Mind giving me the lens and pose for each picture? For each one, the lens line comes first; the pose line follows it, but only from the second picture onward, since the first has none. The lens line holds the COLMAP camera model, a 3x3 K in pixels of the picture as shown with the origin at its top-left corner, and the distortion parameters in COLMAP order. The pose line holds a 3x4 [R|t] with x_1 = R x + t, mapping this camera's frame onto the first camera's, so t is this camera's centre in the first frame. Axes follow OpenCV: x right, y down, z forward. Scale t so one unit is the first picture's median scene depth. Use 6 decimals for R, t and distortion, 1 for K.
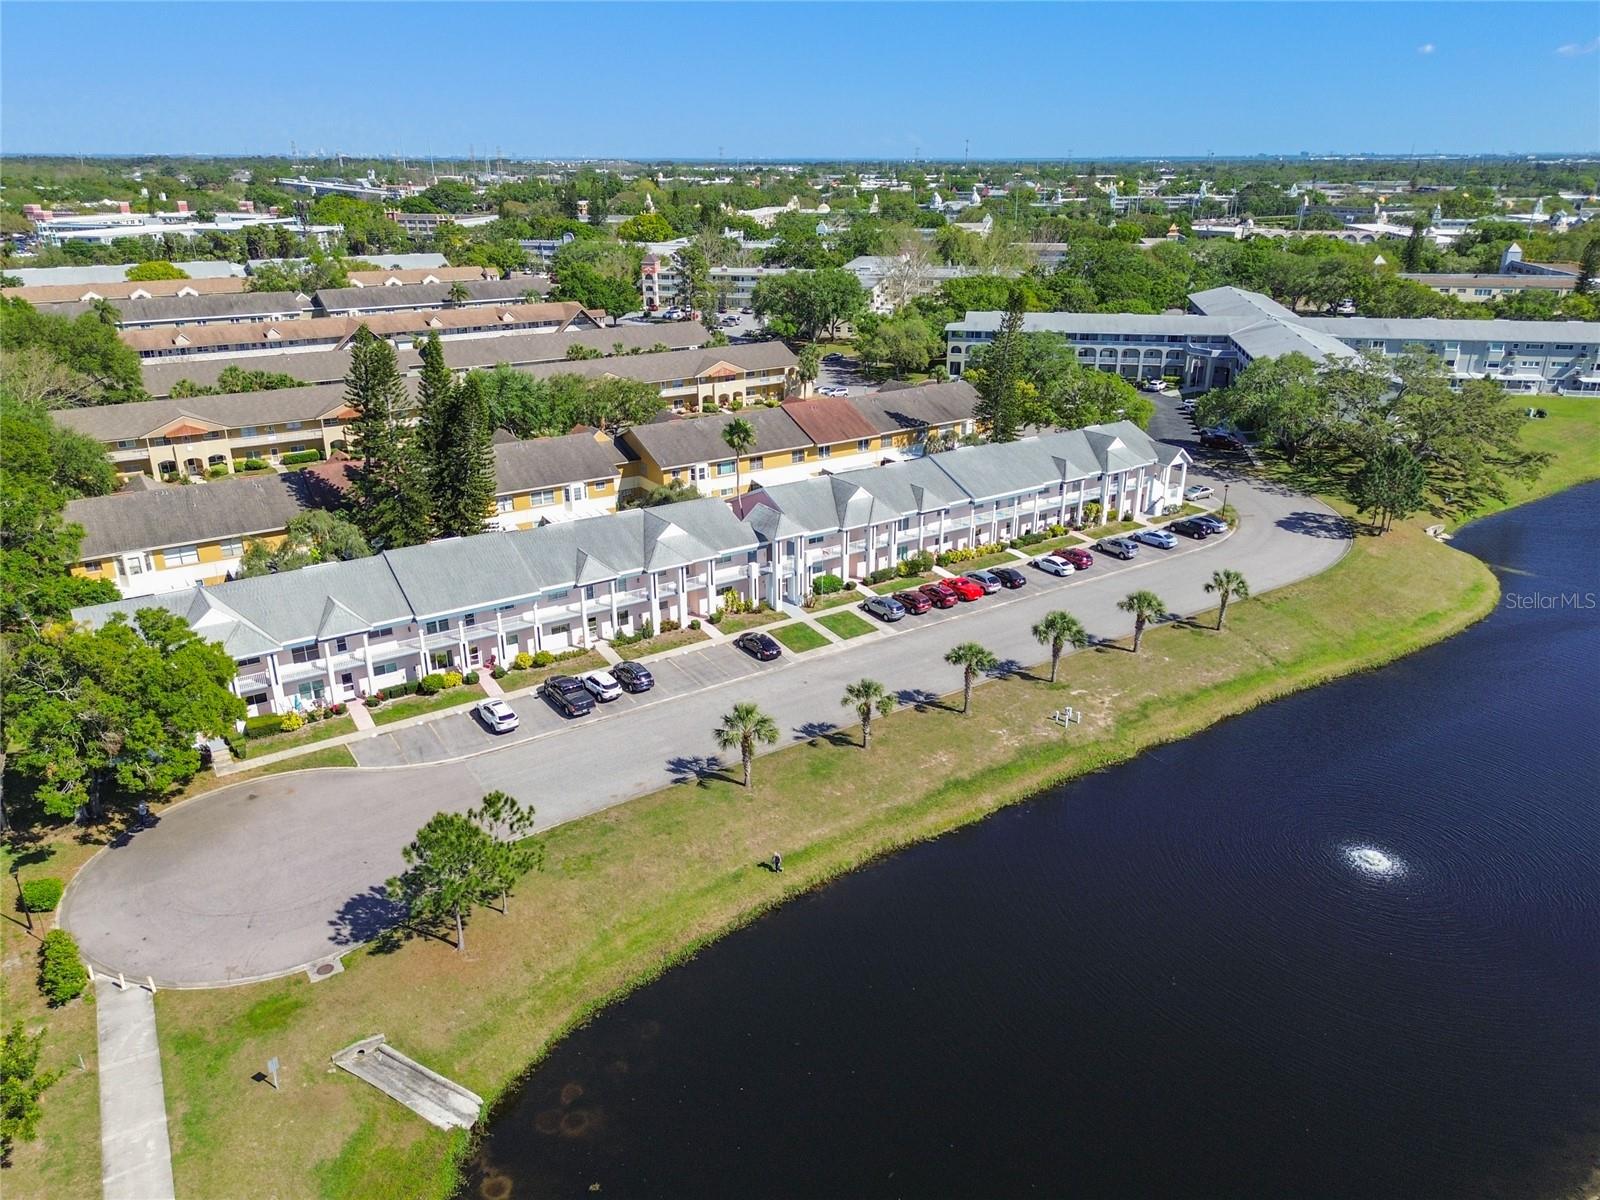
lens RADIAL K [[1129.4, 0, 797.6], [0, 1129.4, 599.5], [0, 0, 1]] dist [0.071057, -0.063745]
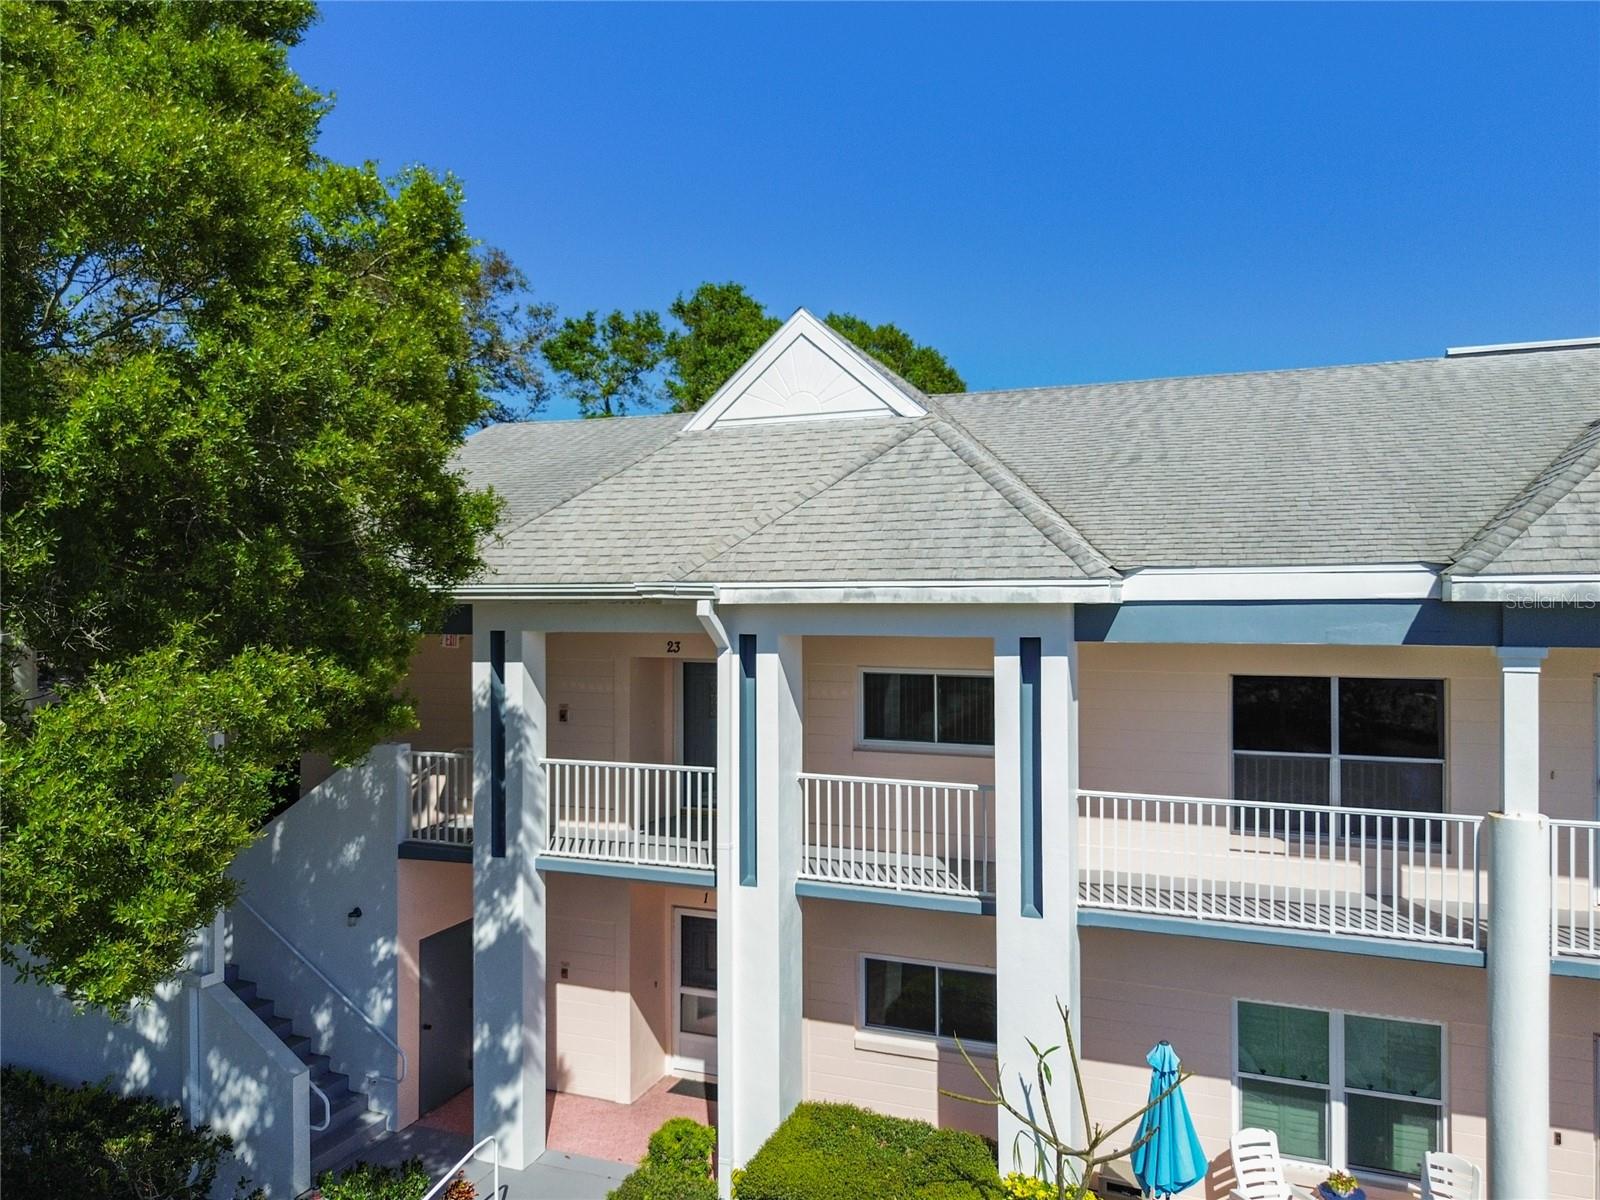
lens RADIAL K [[1203.3, 0, 794.6], [0, 1203.3, 624.3], [0, 0, 1]] dist [0.067085, -0.001721]
pose [[0.567270, 0.029984, -0.822986, -0.268413], [-0.295961, 0.939995, -0.169754, 0.055341], [0.768513, 0.339868, 0.542105, 0.664378]]
